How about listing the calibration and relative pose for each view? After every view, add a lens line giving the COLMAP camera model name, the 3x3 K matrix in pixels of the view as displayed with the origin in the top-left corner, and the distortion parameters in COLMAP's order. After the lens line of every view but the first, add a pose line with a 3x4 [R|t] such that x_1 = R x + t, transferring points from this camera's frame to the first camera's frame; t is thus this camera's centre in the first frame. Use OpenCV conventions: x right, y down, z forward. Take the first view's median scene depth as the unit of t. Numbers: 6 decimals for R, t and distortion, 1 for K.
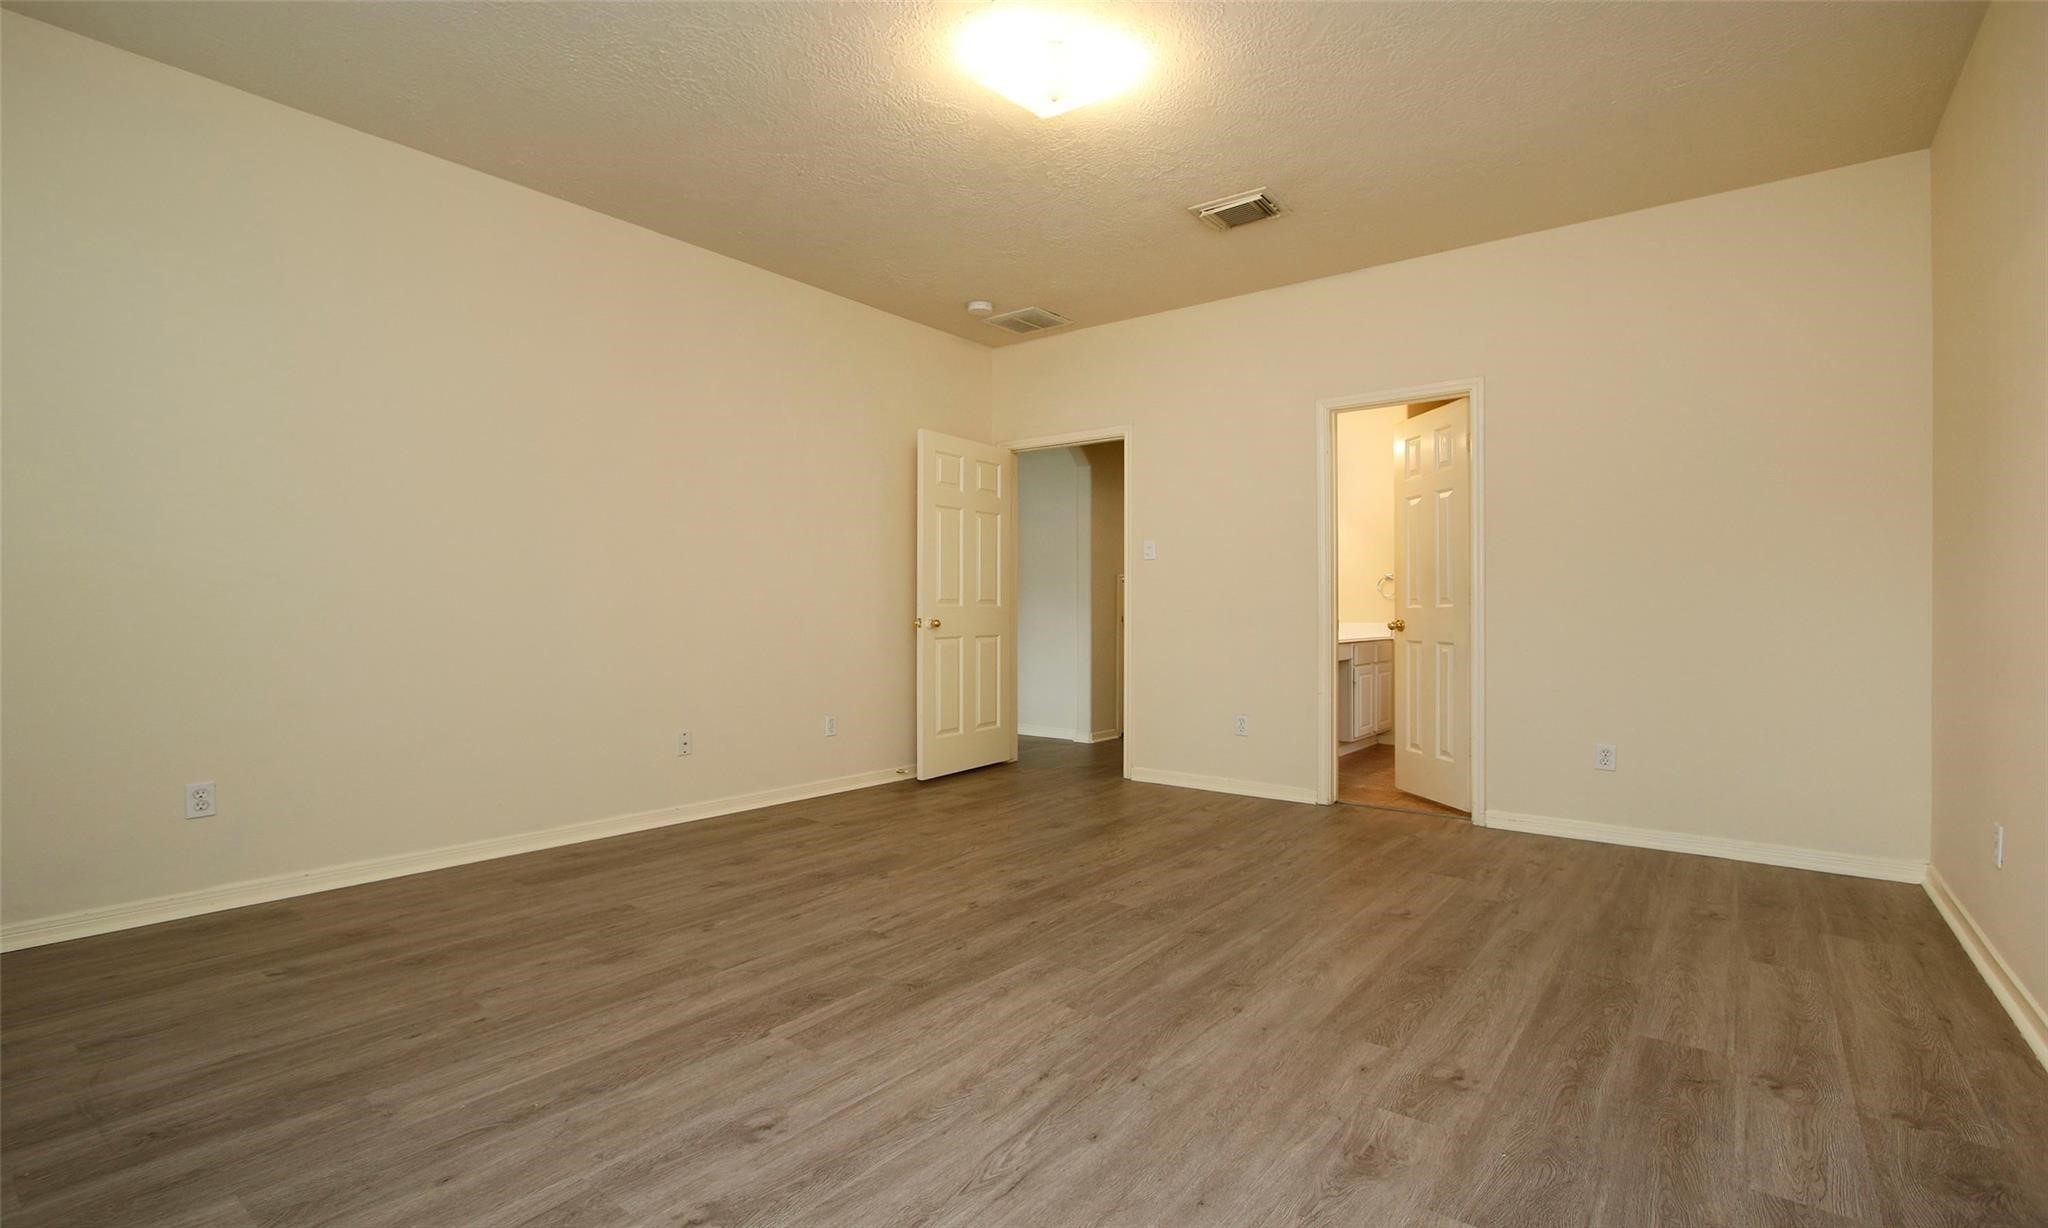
lens RADIAL K [[926.9, 0, 1016.6], [0, 926.9, 609.3], [0, 0, 1]] dist [-0.009647, 0.001067]
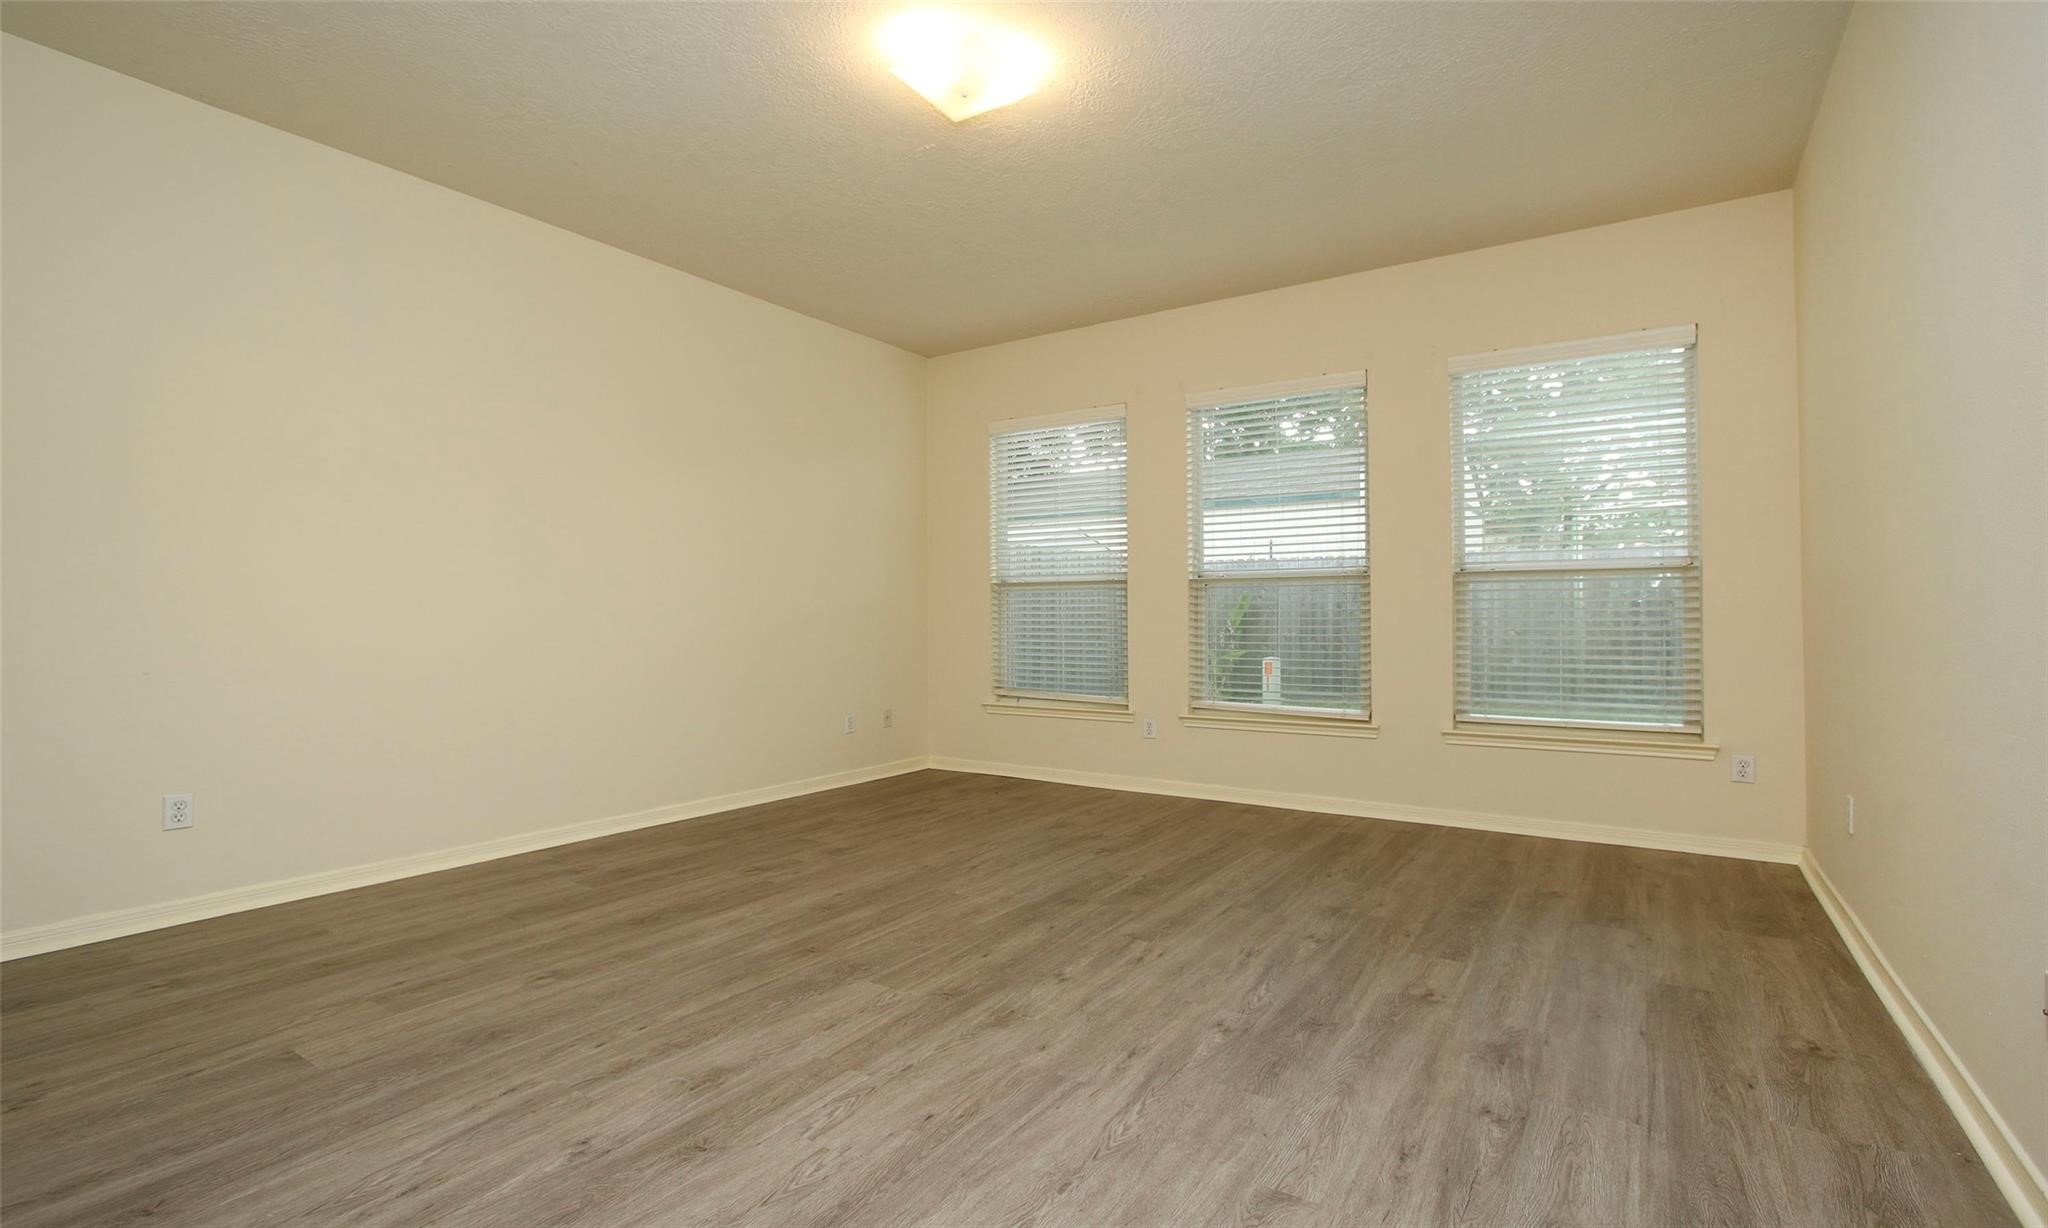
lens RADIAL K [[926.9, 0, 1016.6], [0, 926.9, 609.3], [0, 0, 1]] dist [-0.009647, 0.001067]
pose [[-0.997107, -0.002553, -0.075967, 0.059804], [-0.001596, 0.999919, -0.012661, 0.005350], [0.075993, -0.012503, -0.997030, 1.979895]]
